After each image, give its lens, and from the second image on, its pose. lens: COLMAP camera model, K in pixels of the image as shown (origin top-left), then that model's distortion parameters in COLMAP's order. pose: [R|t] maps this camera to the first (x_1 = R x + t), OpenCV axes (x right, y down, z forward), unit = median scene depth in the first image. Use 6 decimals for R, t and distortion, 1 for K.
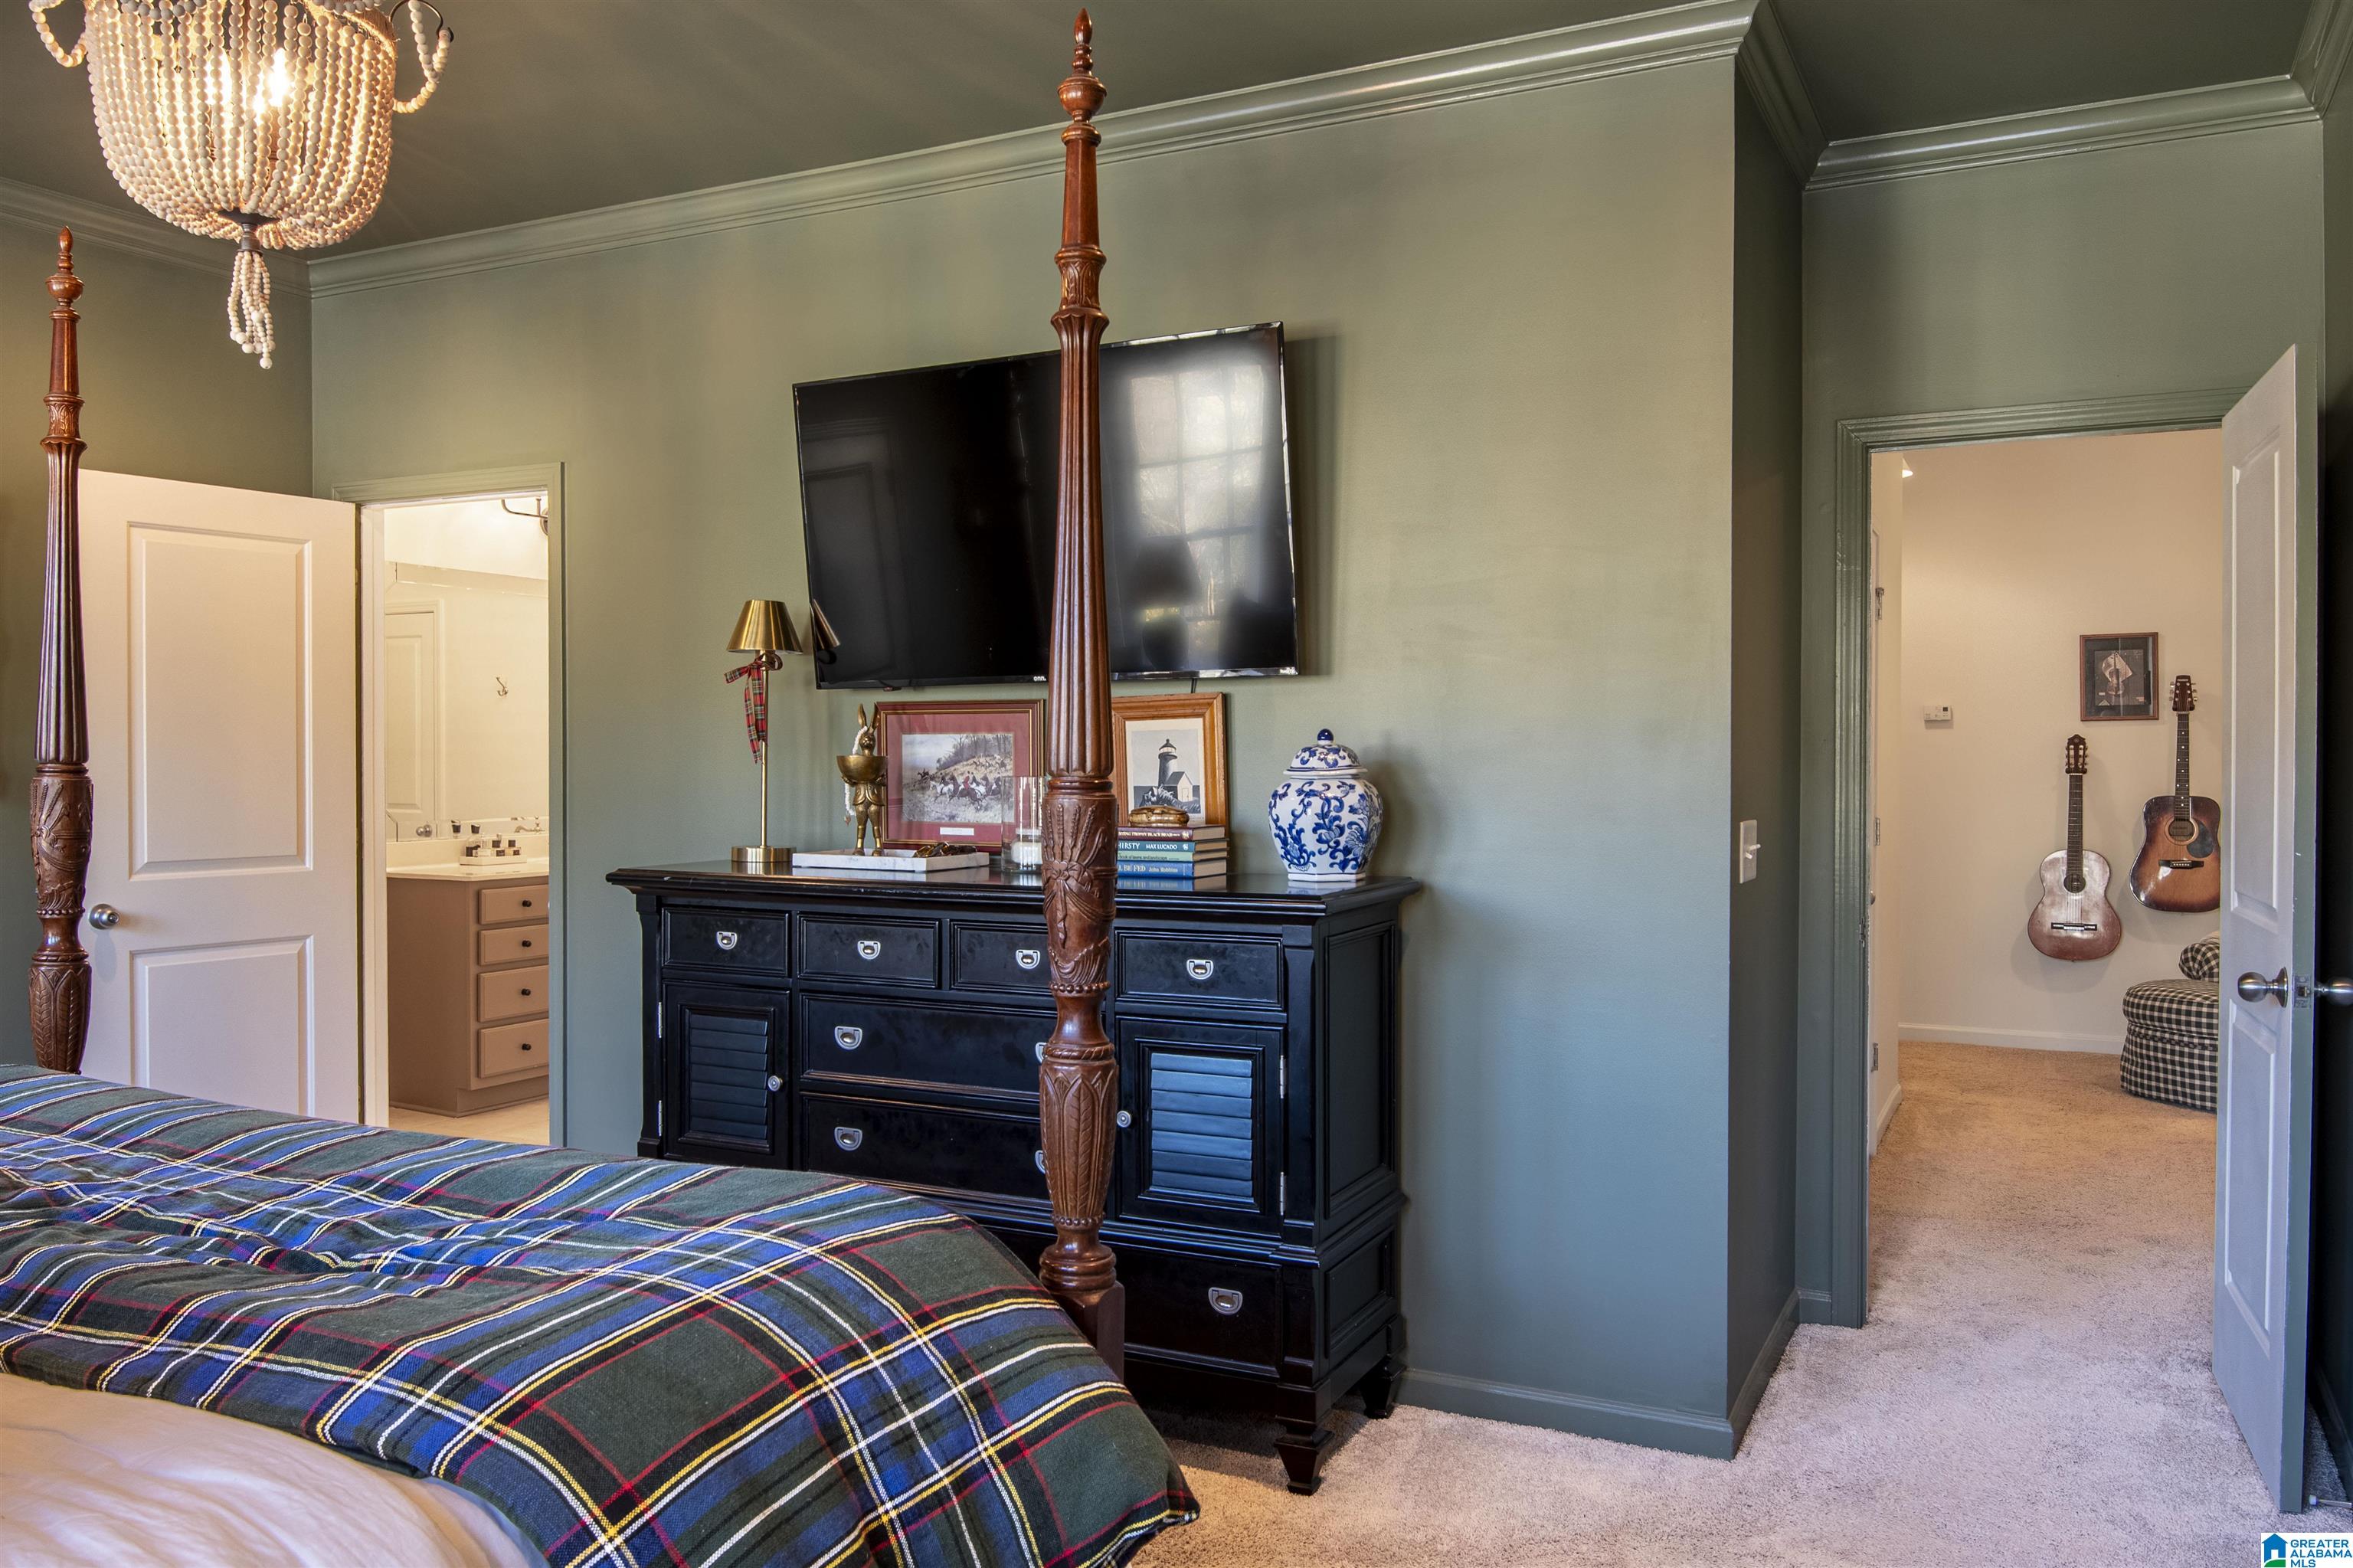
lens RADIAL K [[1739.3, 0, 1179.5], [0, 1739.3, 777.4], [0, 0, 1]] dist [-0.004173, 0.004203]
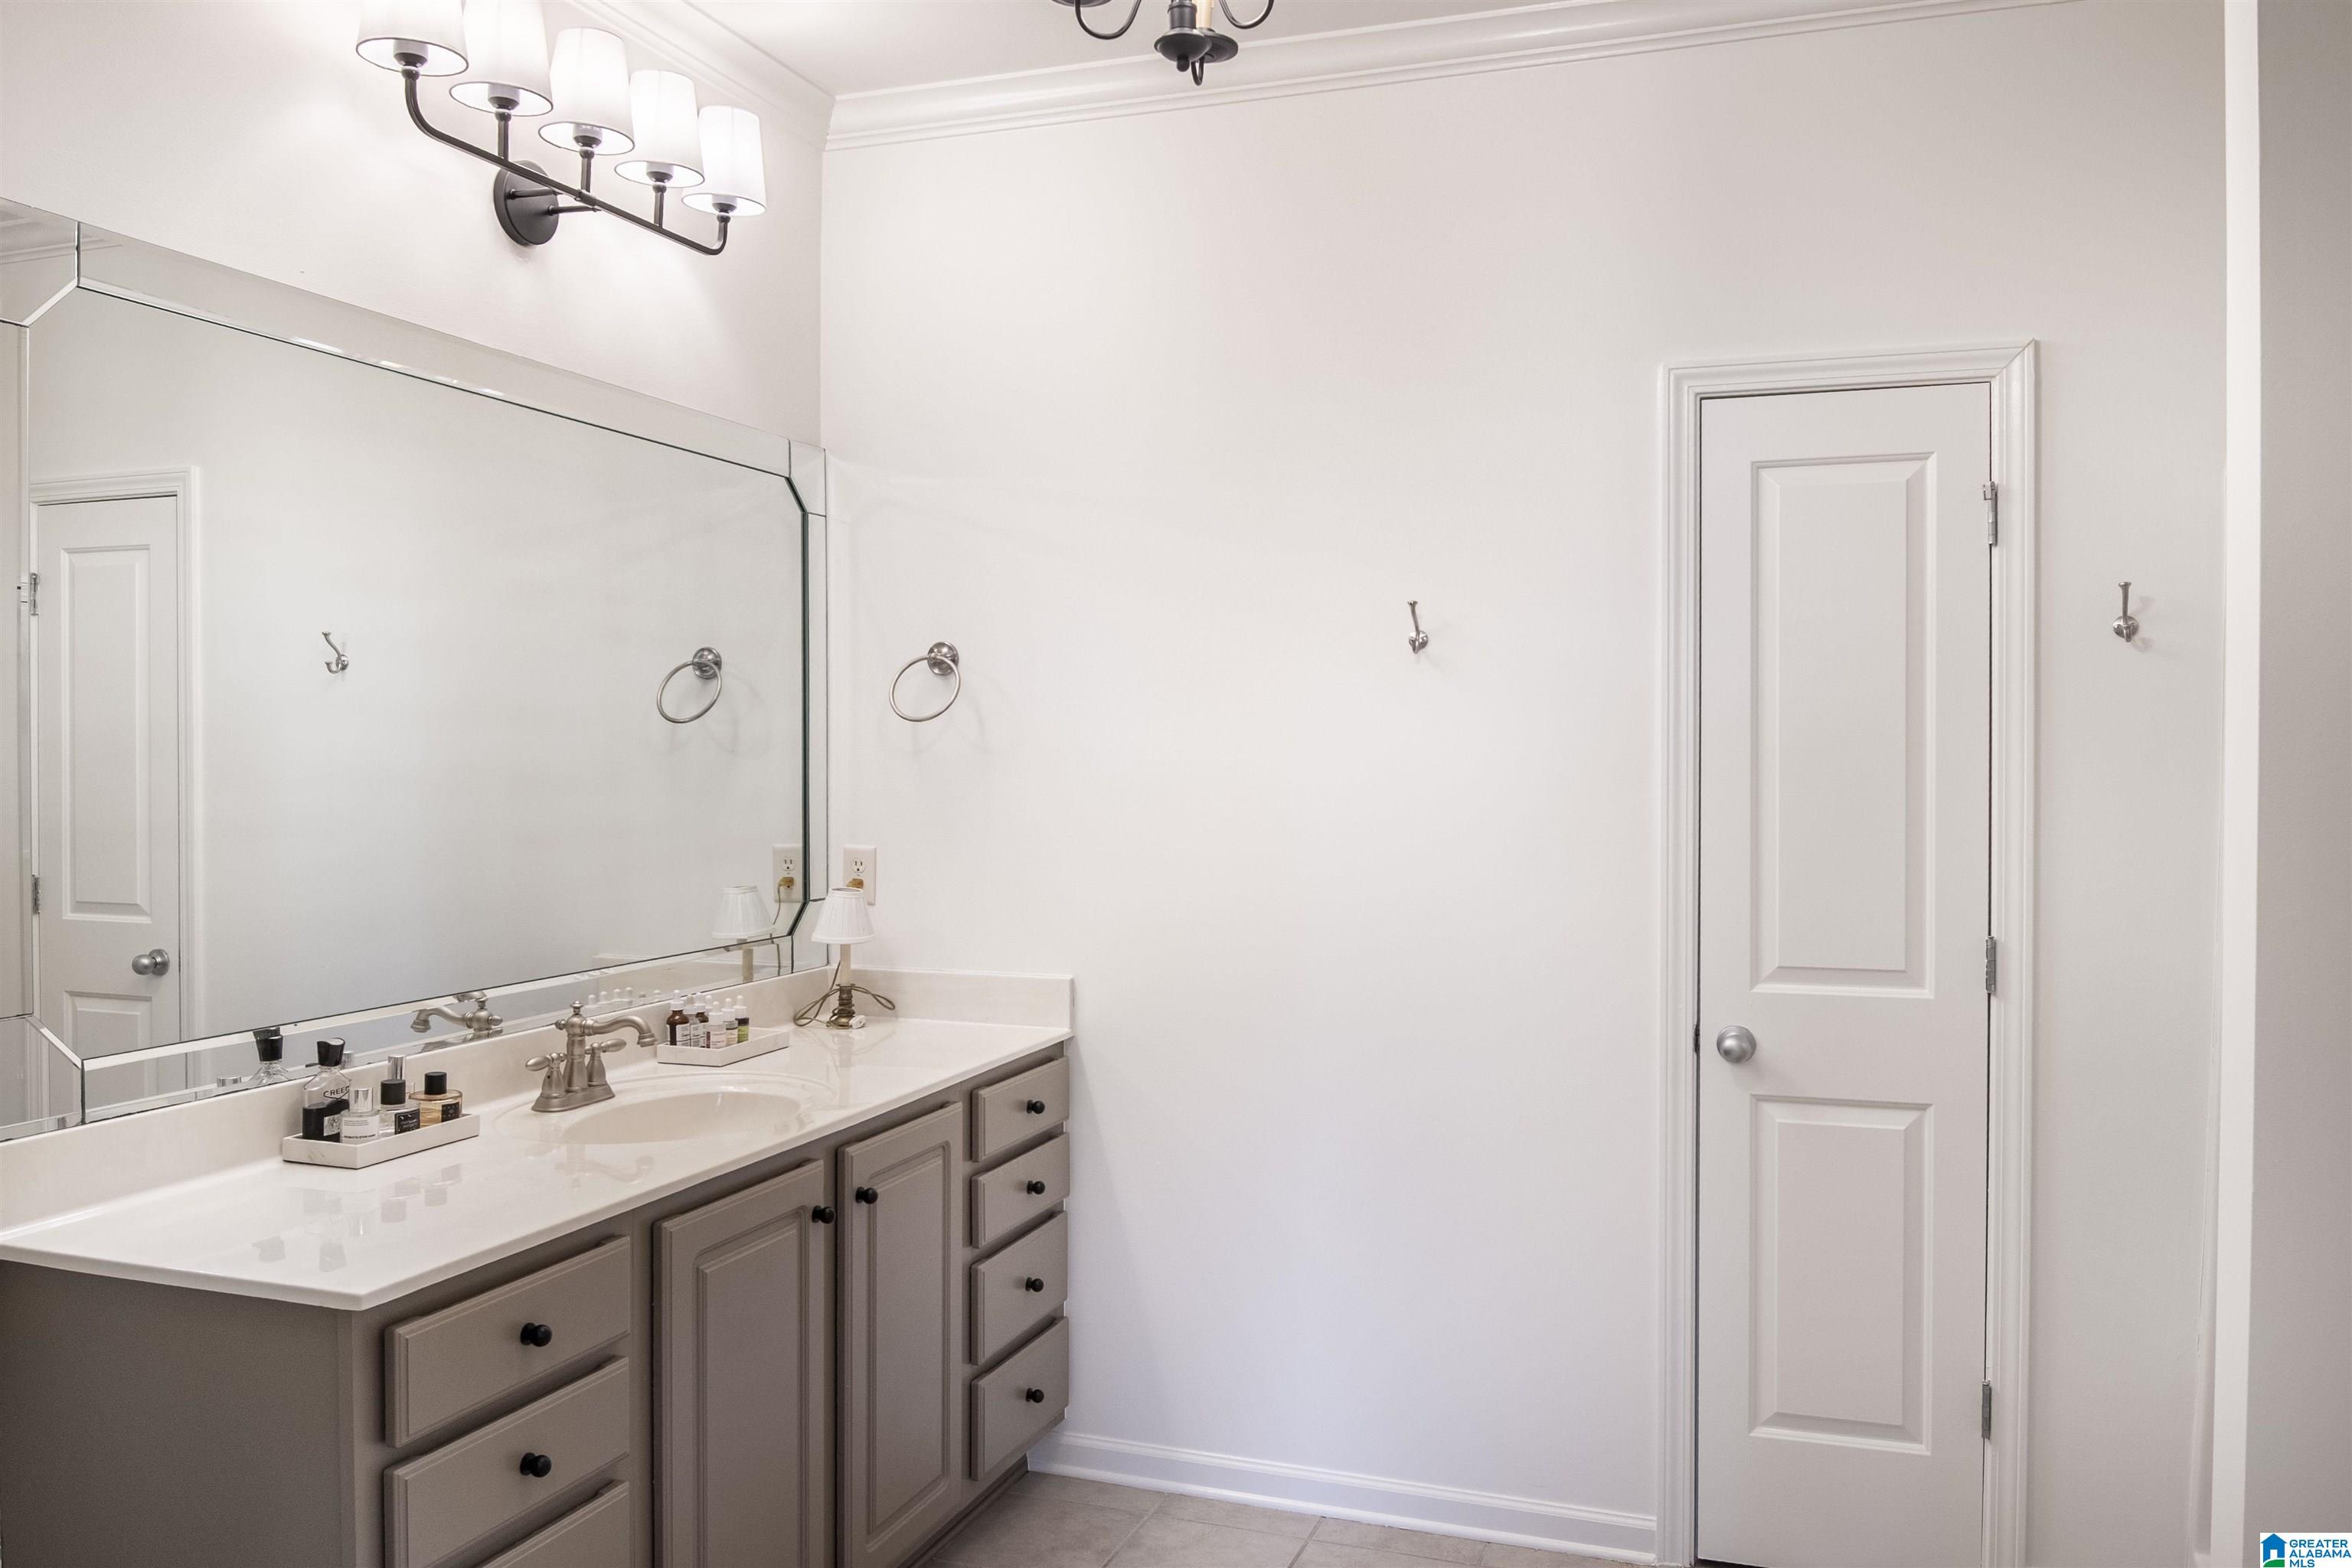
lens RADIAL K [[1738.6, 0, 1178.1], [0, 1738.6, 782.3], [0, 0, 1]] dist [-0.004173, 0.004203]
pose [[0.991466, -0.002625, 0.130342, -0.282115], [0.002228, 0.999992, 0.003193, -0.024620], [-0.130349, -0.002875, 0.991464, 0.634042]]
